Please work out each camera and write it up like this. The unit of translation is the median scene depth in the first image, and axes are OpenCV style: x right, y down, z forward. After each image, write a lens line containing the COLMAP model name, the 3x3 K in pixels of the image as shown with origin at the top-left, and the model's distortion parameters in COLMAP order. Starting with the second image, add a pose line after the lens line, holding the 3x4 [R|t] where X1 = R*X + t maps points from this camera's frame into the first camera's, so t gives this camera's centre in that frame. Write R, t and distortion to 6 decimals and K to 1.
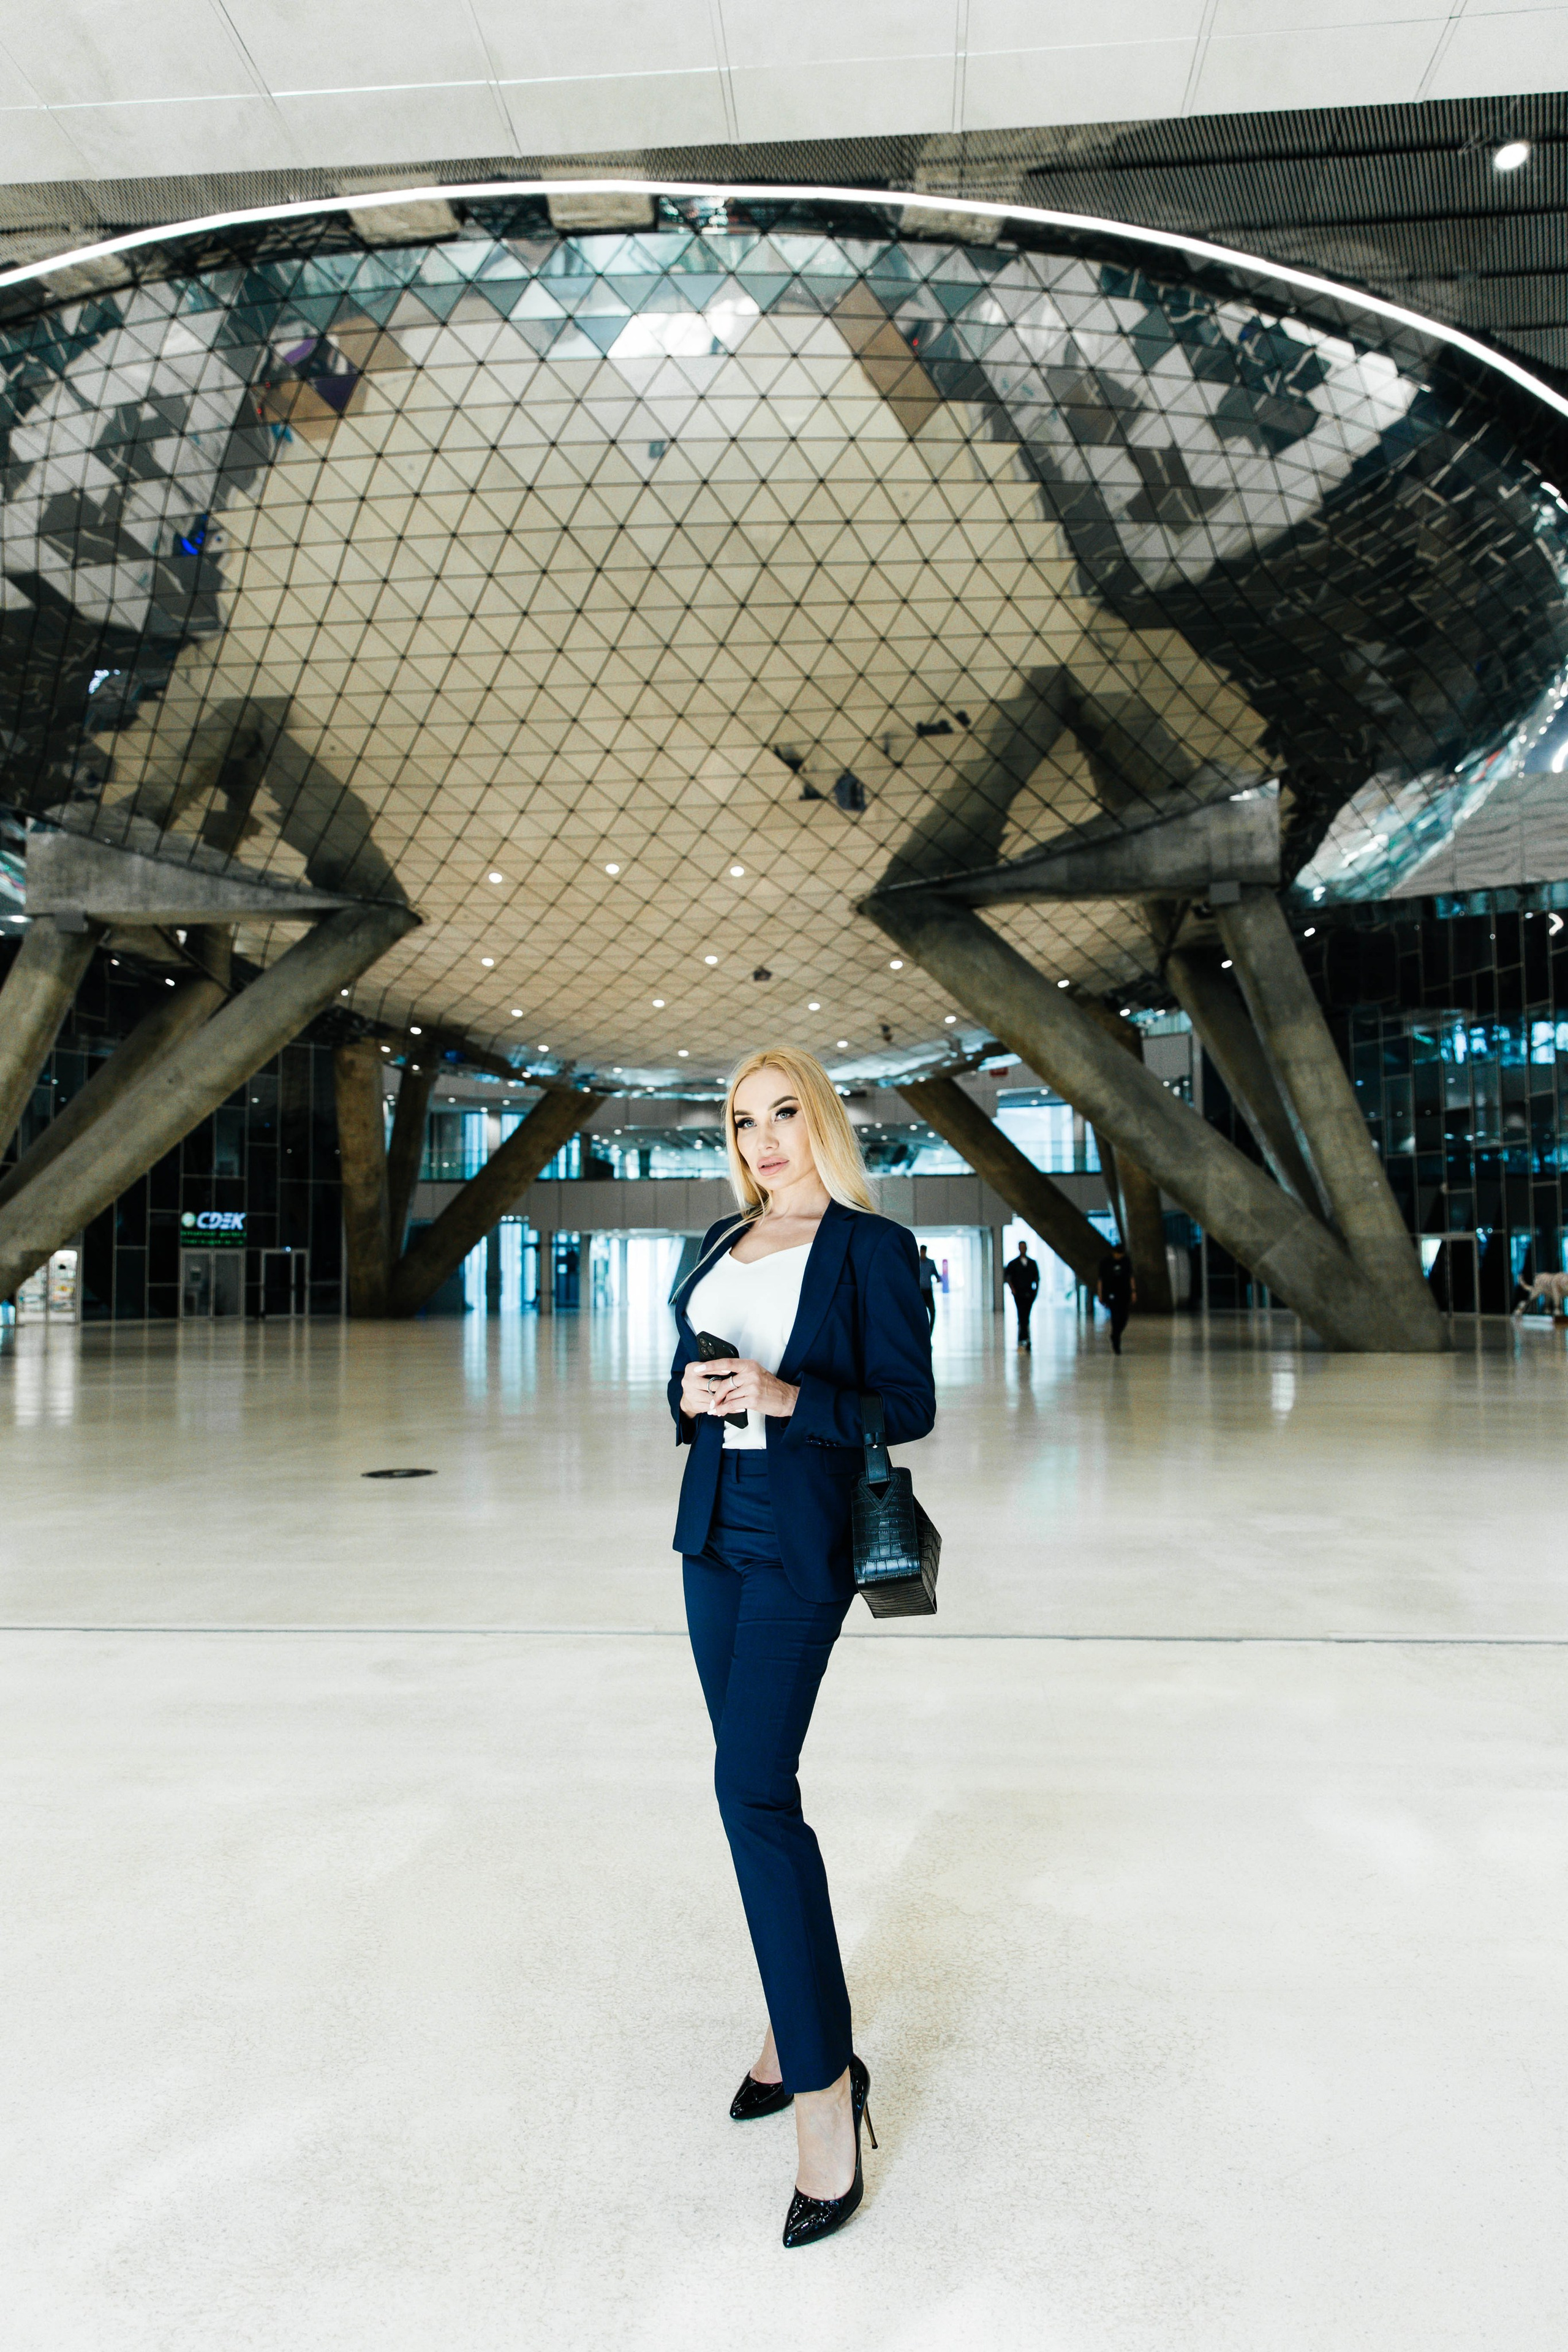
lens RADIAL K [[1536.8, 0, 776.5], [0, 1536.8, 1173.1], [0, 0, 1]] dist [0.012396, -0.003444]
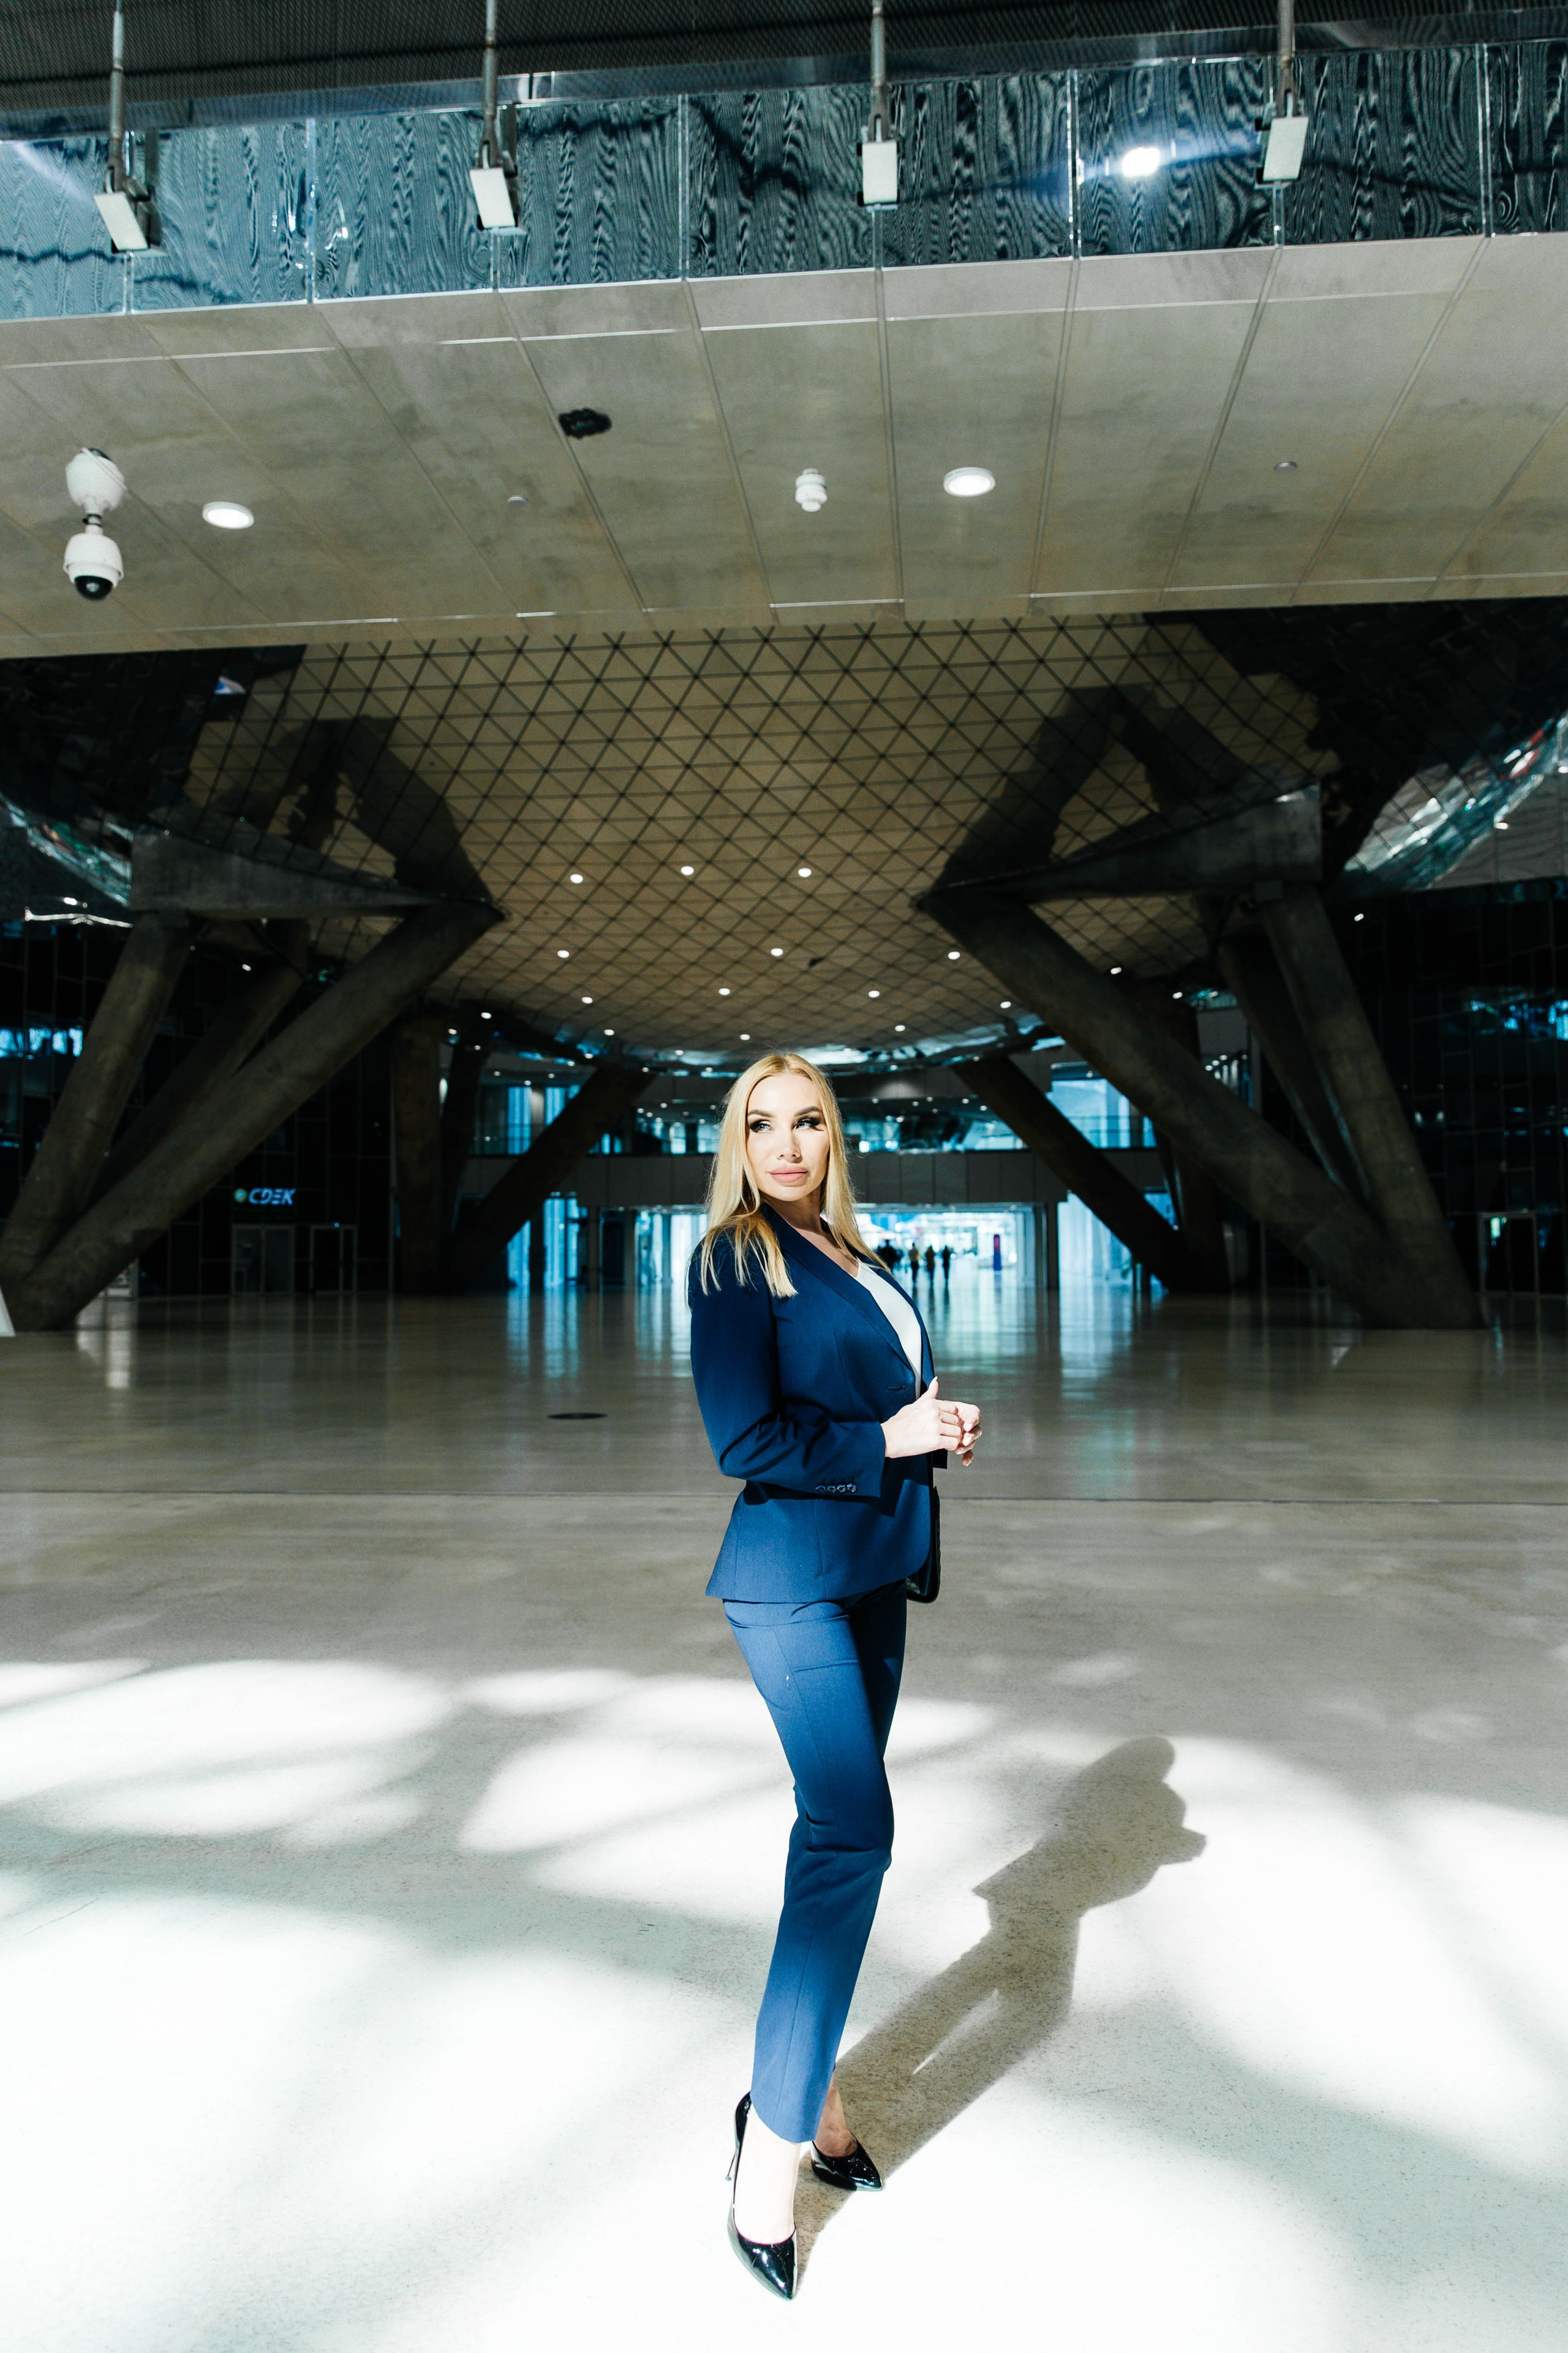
lens RADIAL K [[1686.4, 0, 767.1], [0, 1686.4, 1120.4], [0, 0, 1]] dist [0.011619, -0.003015]
pose [[0.999714, 0.000287, -0.023916, -0.022266], [-0.000523, 0.999951, -0.009857, -0.013159], [0.023912, 0.009866, 0.999665, -0.149962]]
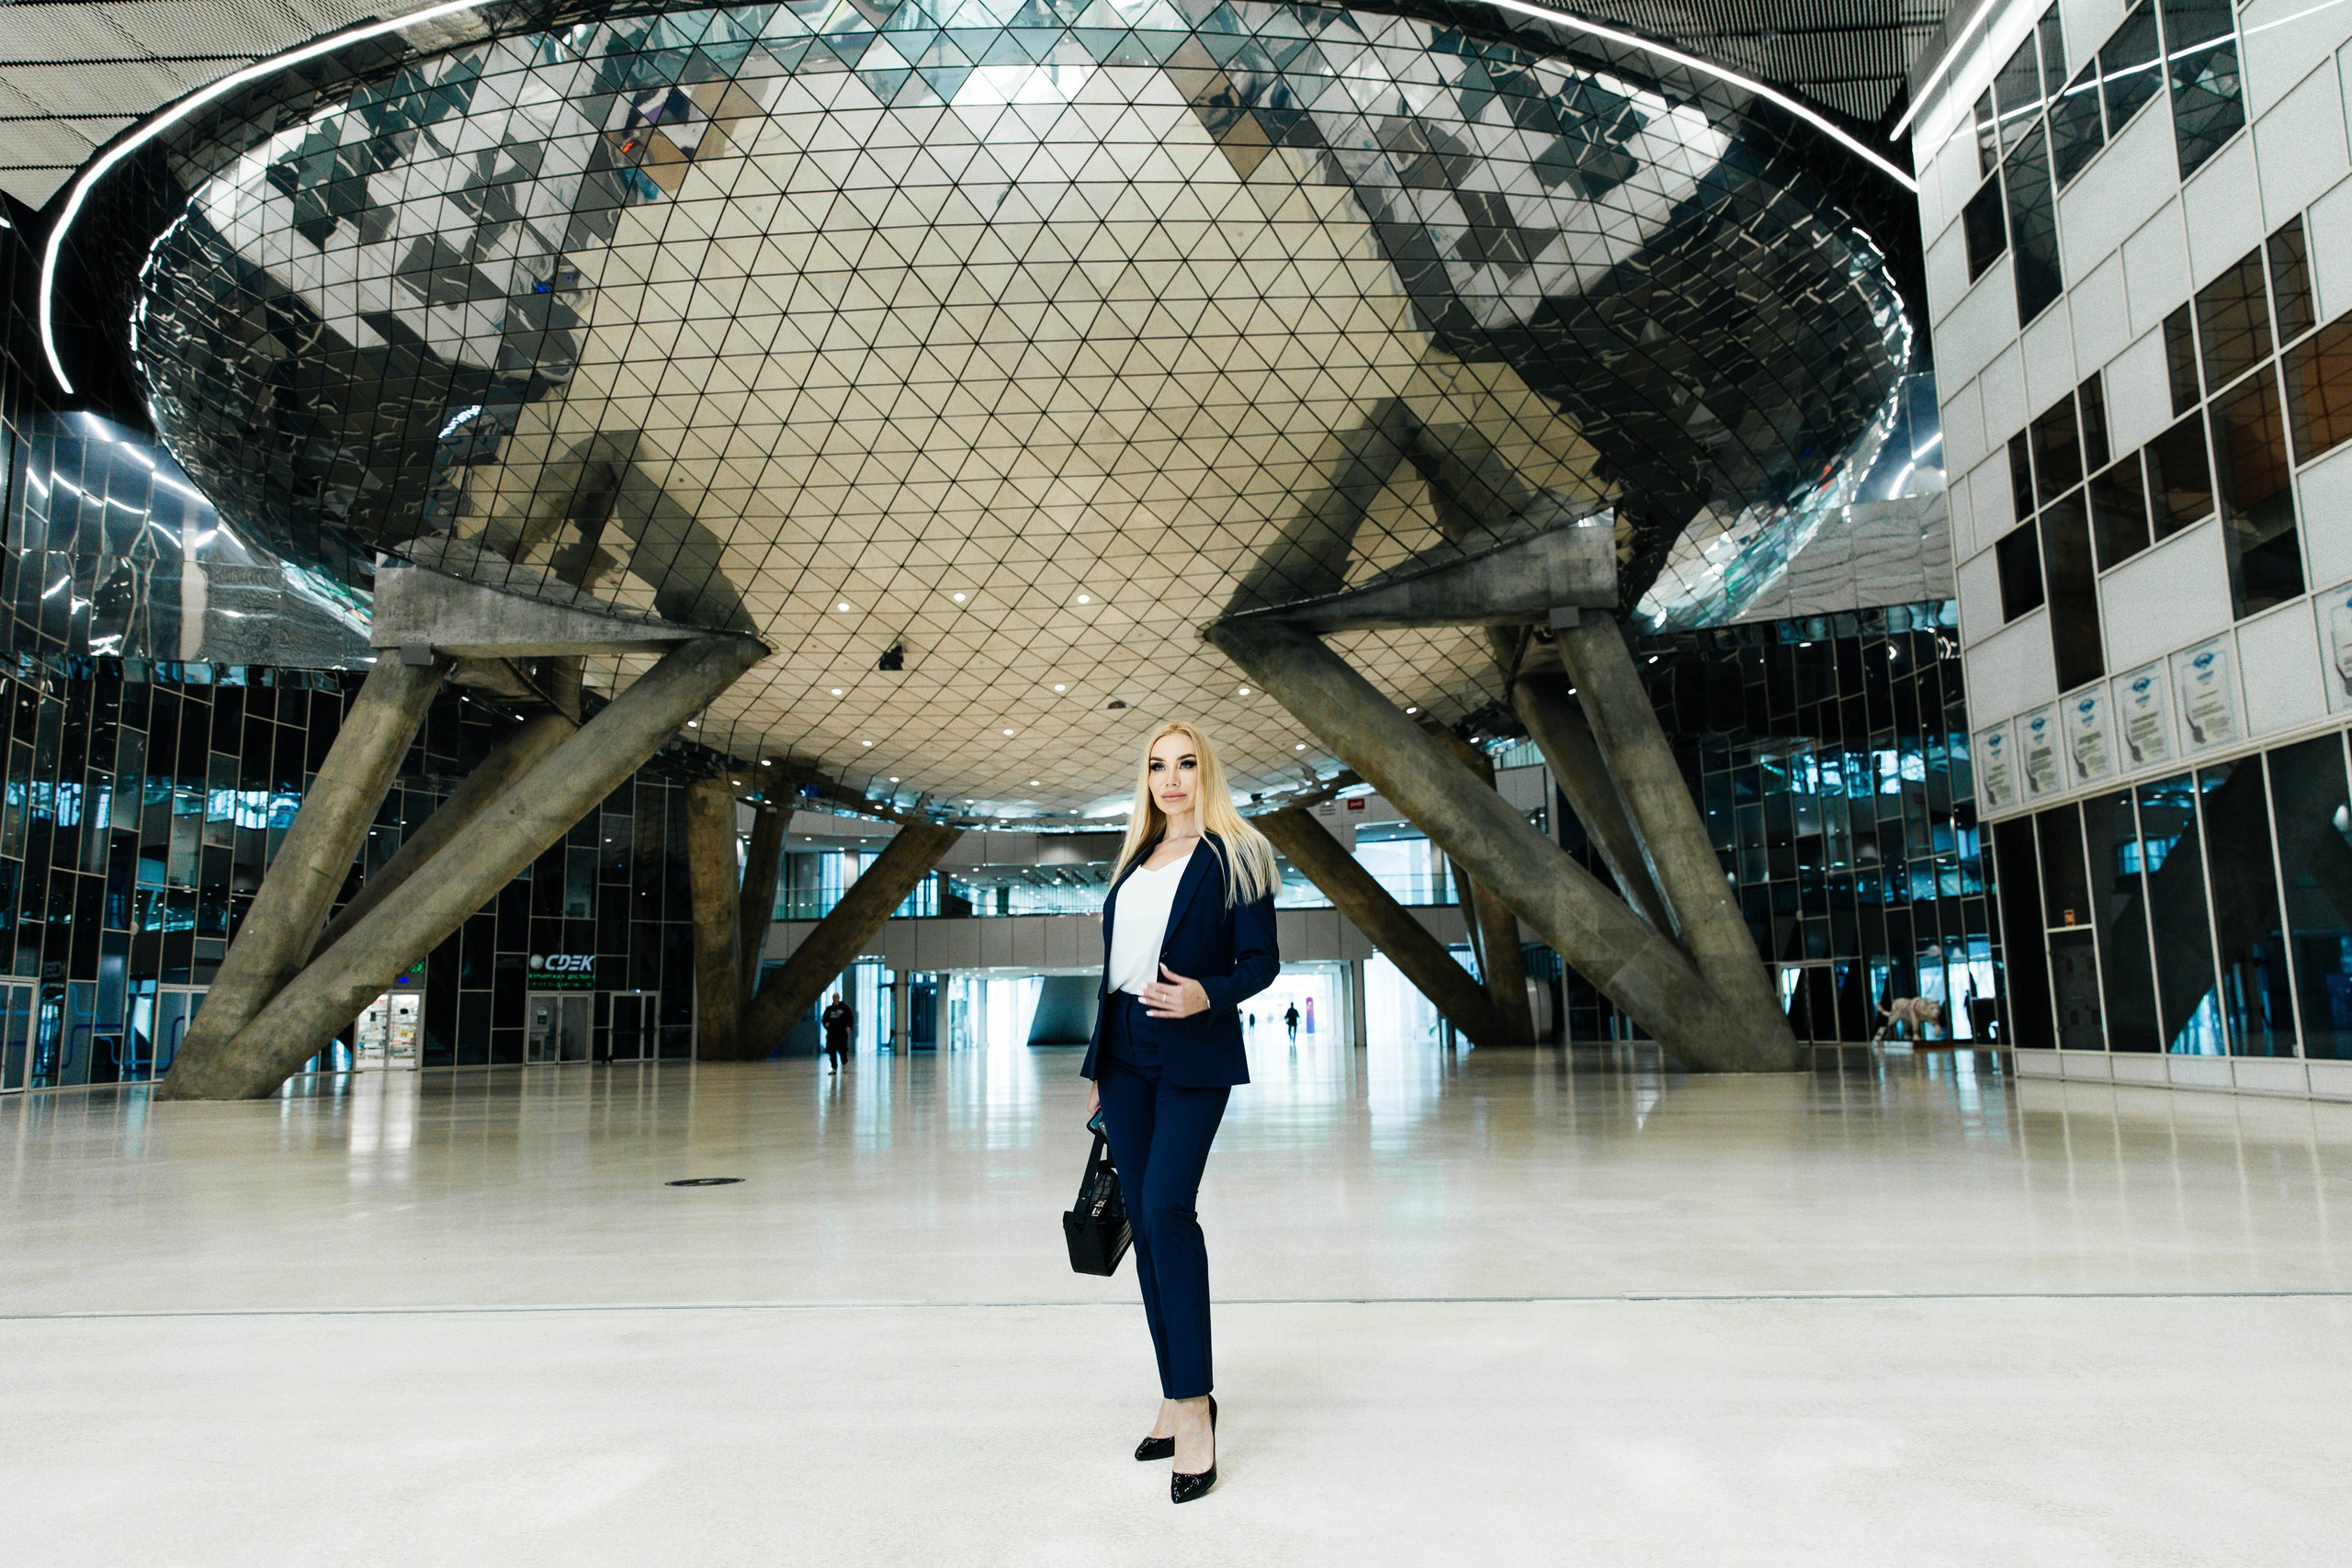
lens RADIAL K [[1536.7, 0, 1176.0], [0, 1536.7, 784.0], [0, 0, 1]] dist [0.012396, -0.003444]
pose [[0.999764, -0.008405, 0.020054, 0.012957], [0.010144, 0.996048, -0.088239, 0.013621], [-0.019233, 0.088422, 0.995897, 0.003684]]
